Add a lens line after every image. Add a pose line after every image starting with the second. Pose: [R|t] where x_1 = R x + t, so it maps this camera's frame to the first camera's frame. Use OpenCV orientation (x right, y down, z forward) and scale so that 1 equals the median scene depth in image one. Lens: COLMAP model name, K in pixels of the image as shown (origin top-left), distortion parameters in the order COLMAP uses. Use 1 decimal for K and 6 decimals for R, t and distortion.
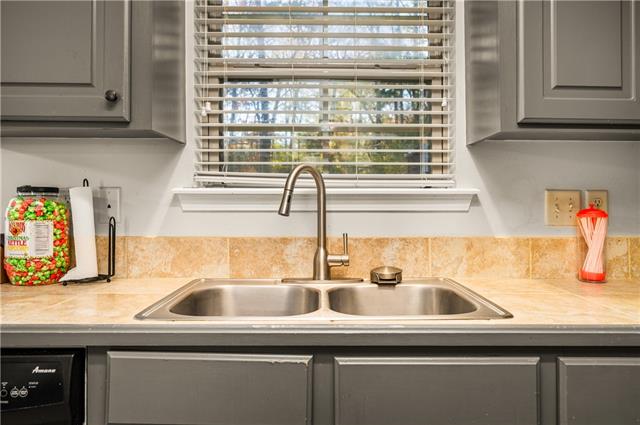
lens RADIAL K [[482.3, 0, 323.8], [0, 482.3, 210.0], [0, 0, 1]] dist [-0.003046, 0.003592]
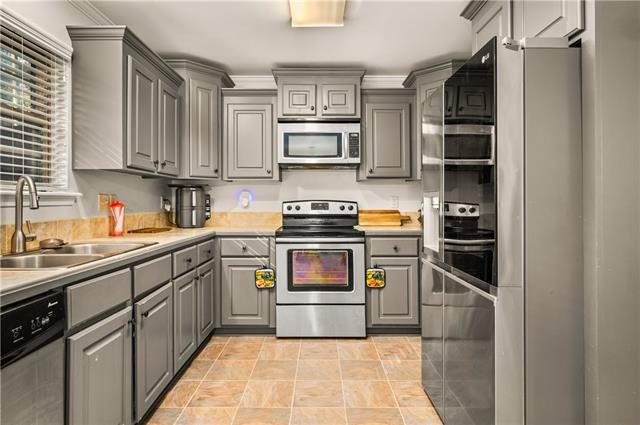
lens RADIAL K [[350.7, 0, 318.5], [0, 350.7, 207.6], [0, 0, 1]] dist [-0.009299, -0.001123]
pose [[0.010746, -0.021227, 0.999717, -1.037453], [0.012367, 0.999701, 0.021094, -0.004544], [-0.999866, 0.012137, 0.011005, 0.048131]]
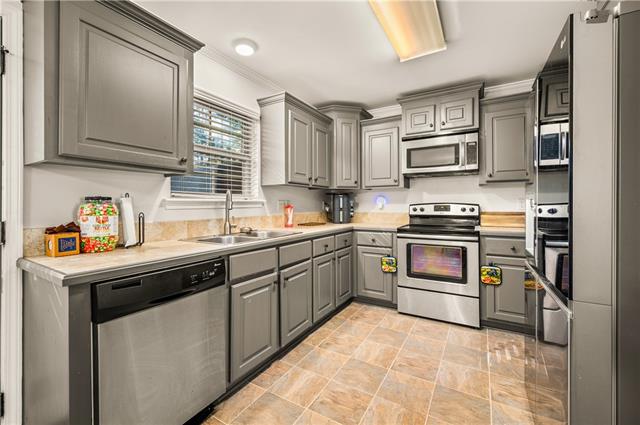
lens RADIAL K [[263.1, 0, 324.1], [0, 263.1, 211.8], [0, 0, 1]] dist [-0.011332, -0.001090]
pose [[0.514751, -0.029268, 0.856840, -0.932064], [0.018239, 0.999565, 0.023186, -0.000764], [-0.857146, 0.003693, 0.515061, -0.195894]]
